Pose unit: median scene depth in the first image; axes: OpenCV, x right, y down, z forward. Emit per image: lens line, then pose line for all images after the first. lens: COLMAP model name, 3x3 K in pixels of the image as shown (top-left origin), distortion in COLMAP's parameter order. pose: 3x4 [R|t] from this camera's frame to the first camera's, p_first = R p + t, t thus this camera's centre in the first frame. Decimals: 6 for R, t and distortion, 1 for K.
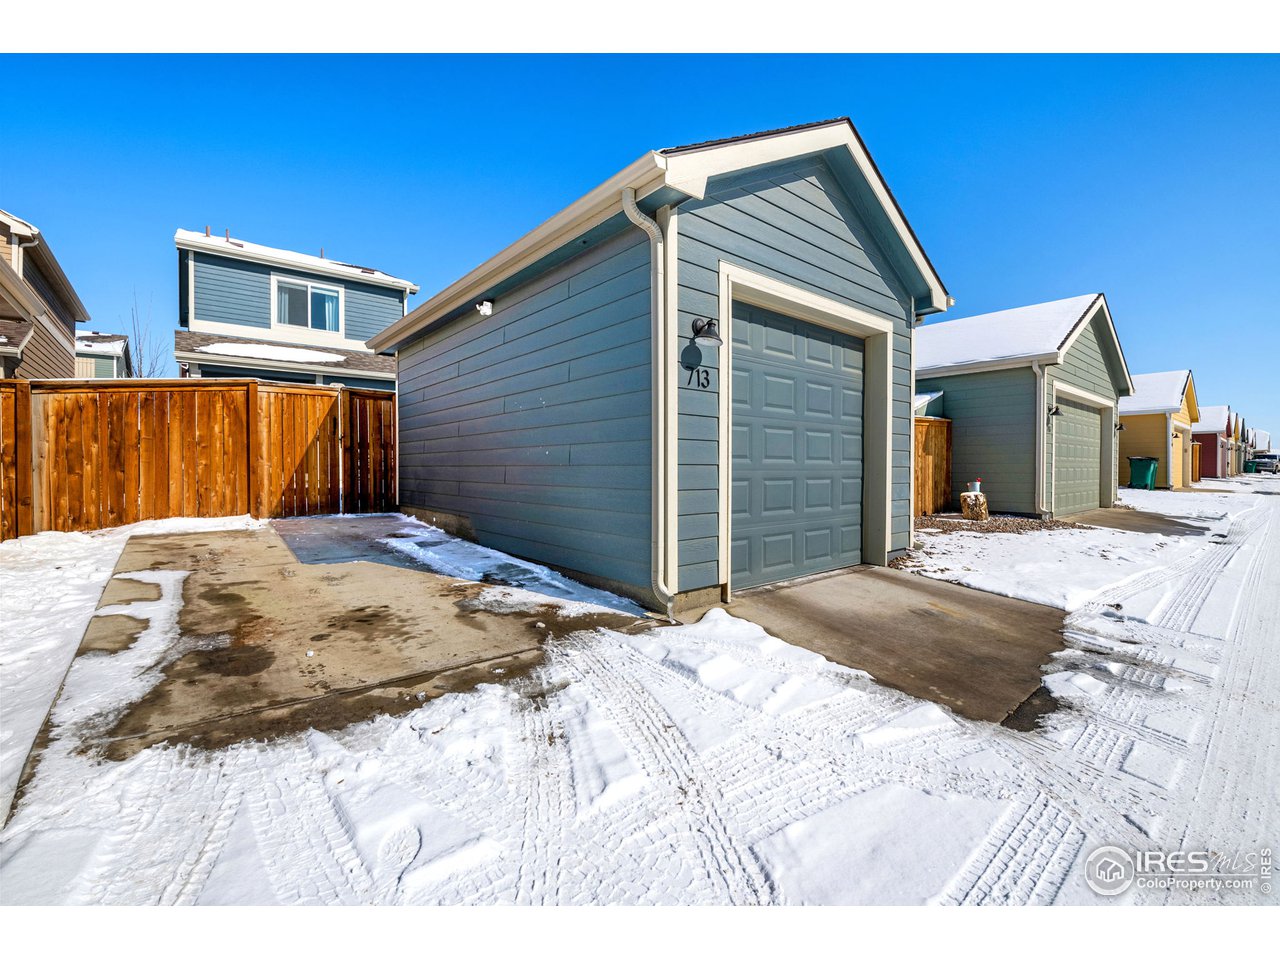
lens RADIAL K [[554.1, 0, 638.0], [0, 554.1, 474.0], [0, 0, 1]] dist [-0.004518, -0.000482]
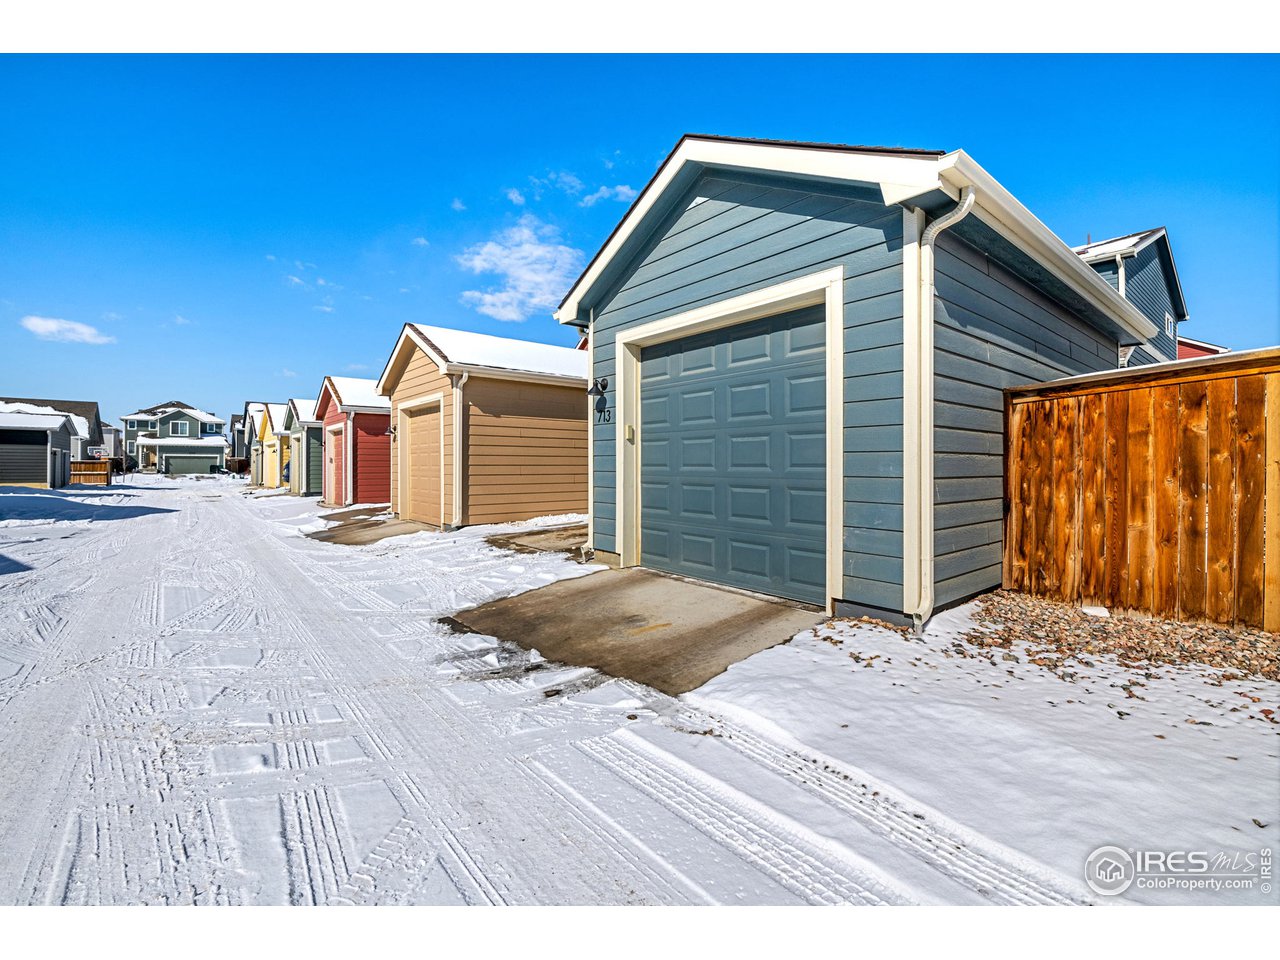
lens RADIAL K [[554.1, 0, 641.0], [0, 554.1, 468.6], [0, 0, 1]] dist [-0.004518, -0.000482]
pose [[-0.004331, 0.006330, -0.999971, 1.641216], [-0.010583, 0.999924, 0.006375, -0.035070], [0.999935, 0.010610, -0.004263, 1.083689]]
